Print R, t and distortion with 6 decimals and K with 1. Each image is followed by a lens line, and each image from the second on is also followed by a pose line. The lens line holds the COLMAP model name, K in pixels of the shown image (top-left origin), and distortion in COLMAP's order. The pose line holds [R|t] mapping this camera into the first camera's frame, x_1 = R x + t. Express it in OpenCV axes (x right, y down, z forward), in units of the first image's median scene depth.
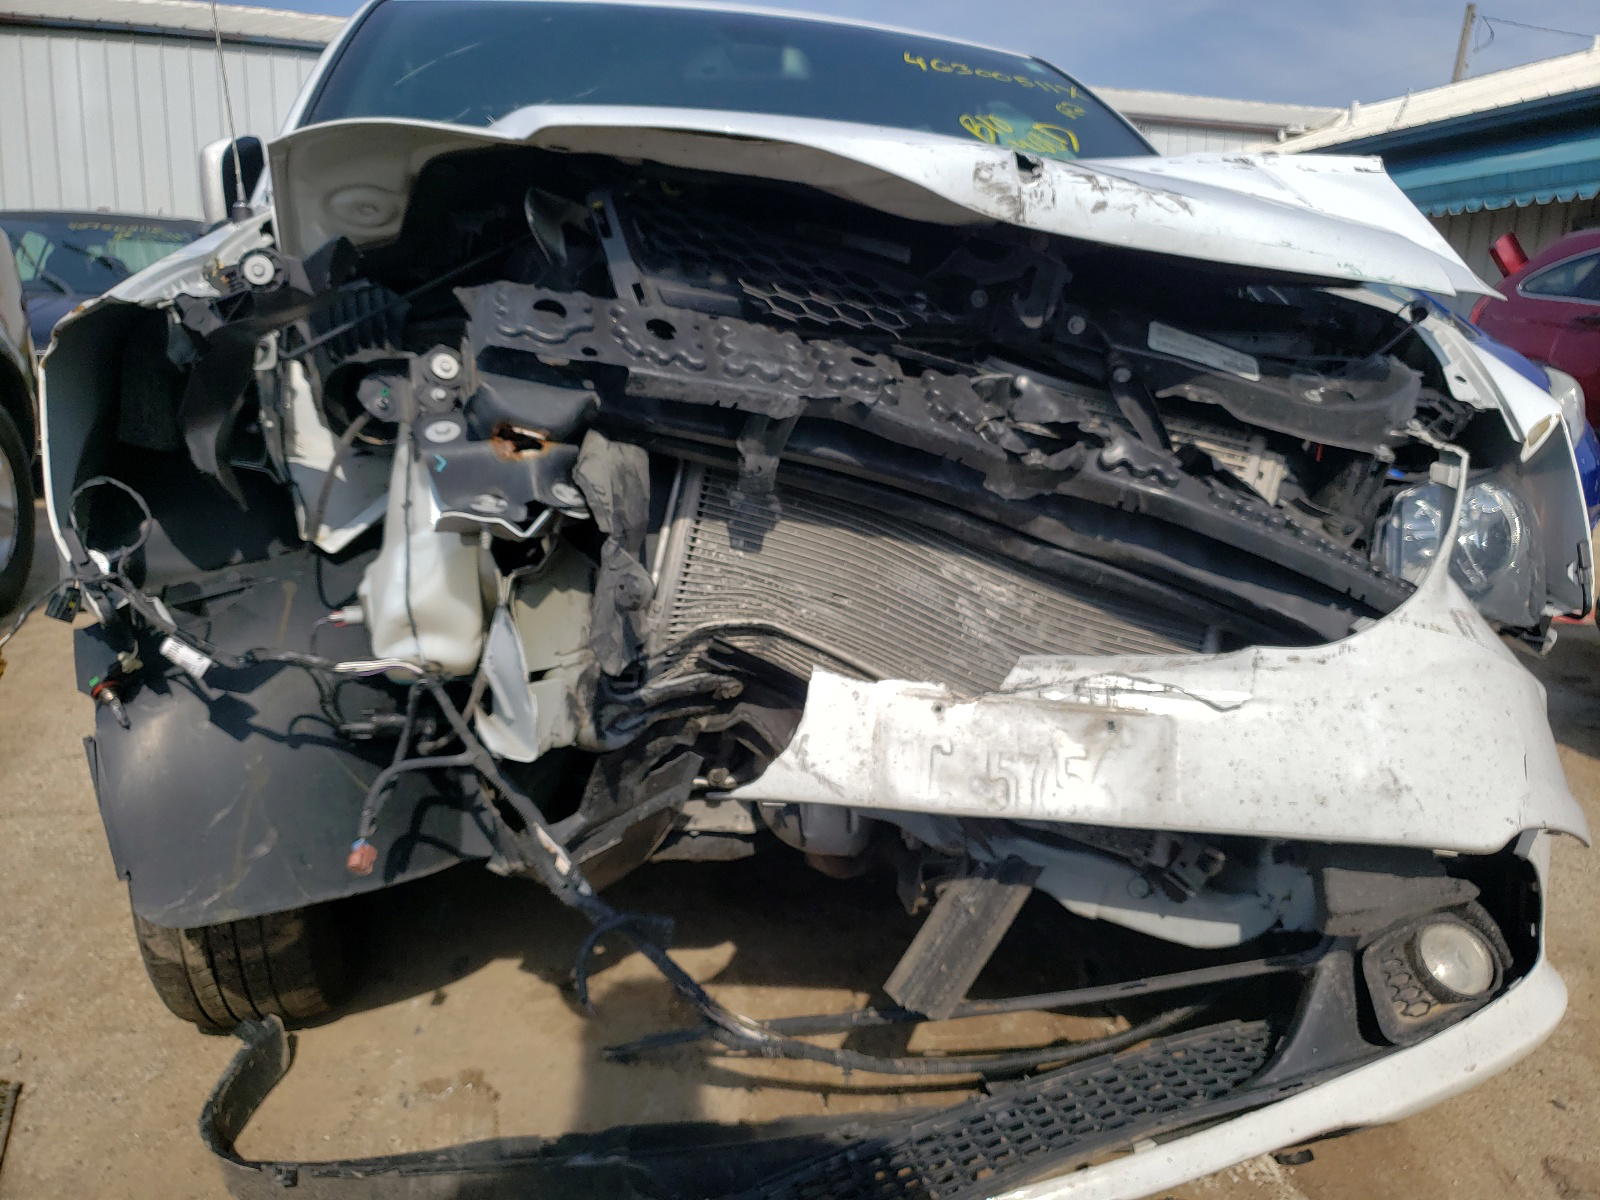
lens RADIAL K [[1252.3, 0, 791.1], [0, 1252.3, 597.5], [0, 0, 1]] dist [0.009204, 0.006451]
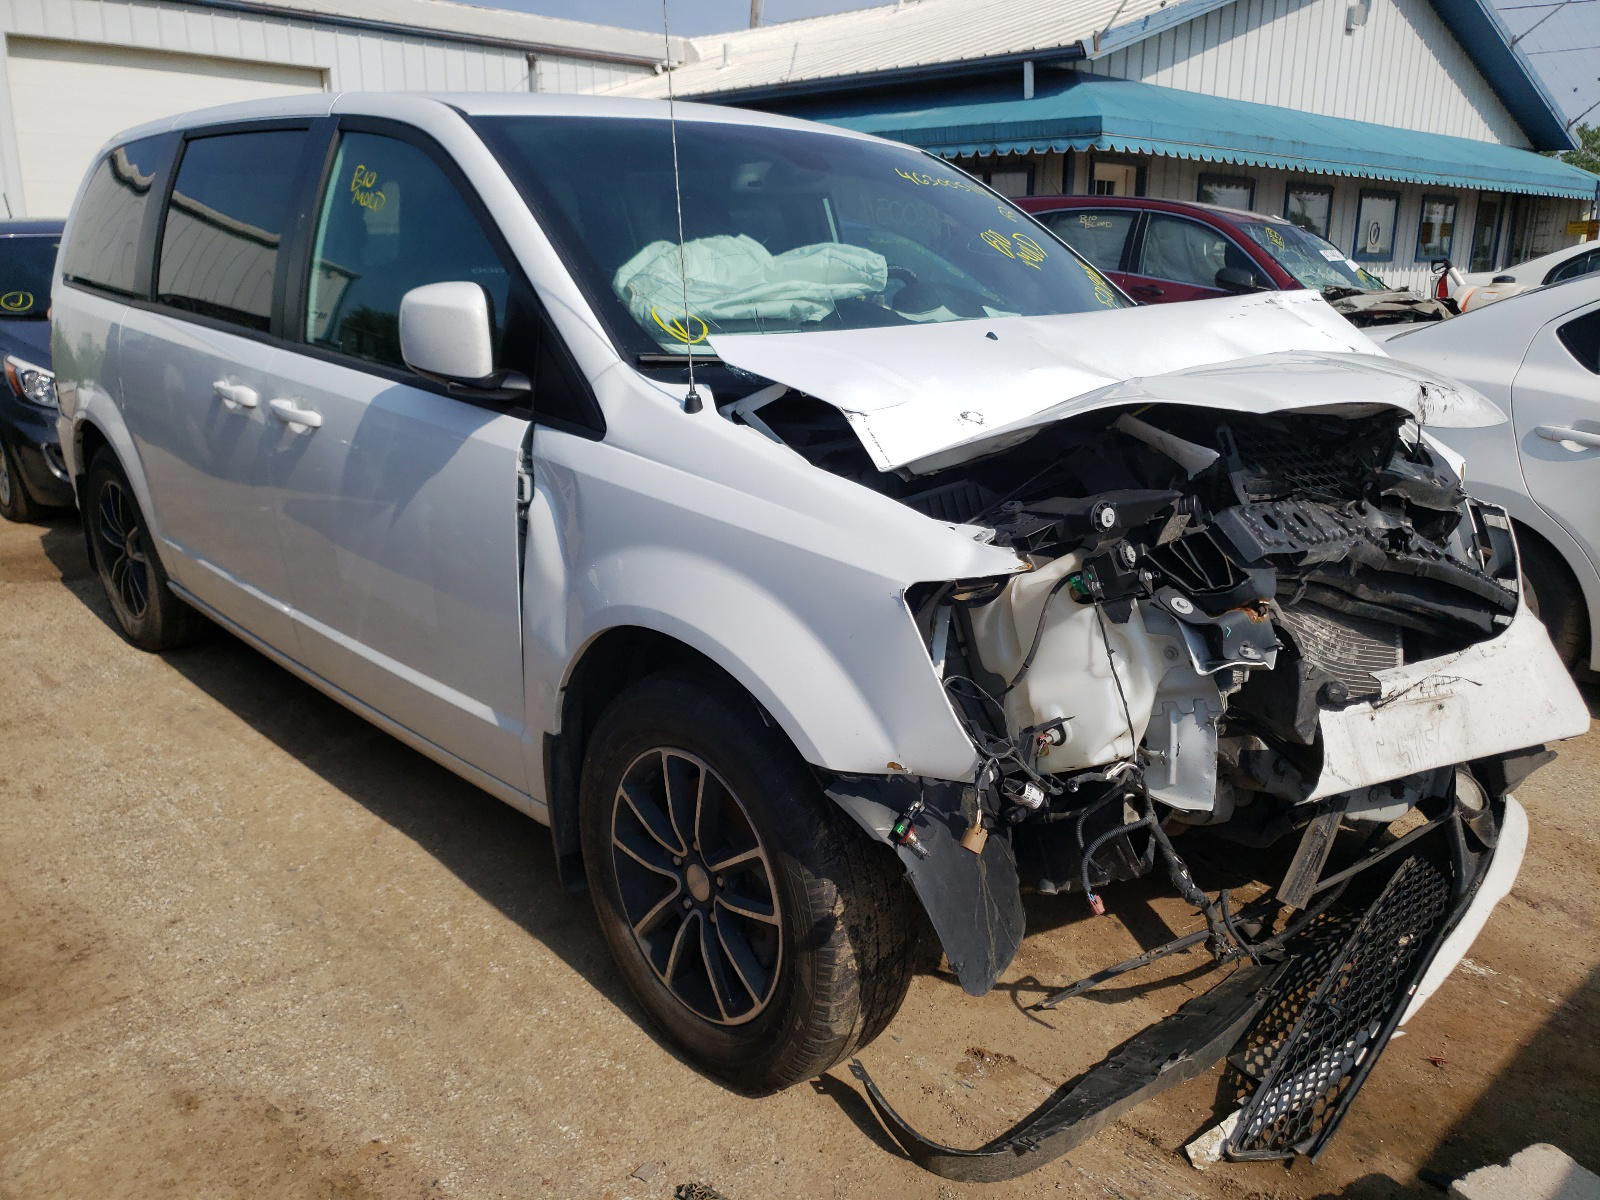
lens RADIAL K [[1252.3, 0, 793.5], [0, 1252.3, 599.0], [0, 0, 1]] dist [0.009204, 0.006451]
pose [[0.867512, -0.161305, 0.470535, -1.261033], [0.125997, 0.986368, 0.105841, -0.327225], [-0.481194, -0.032532, 0.876010, -0.055509]]
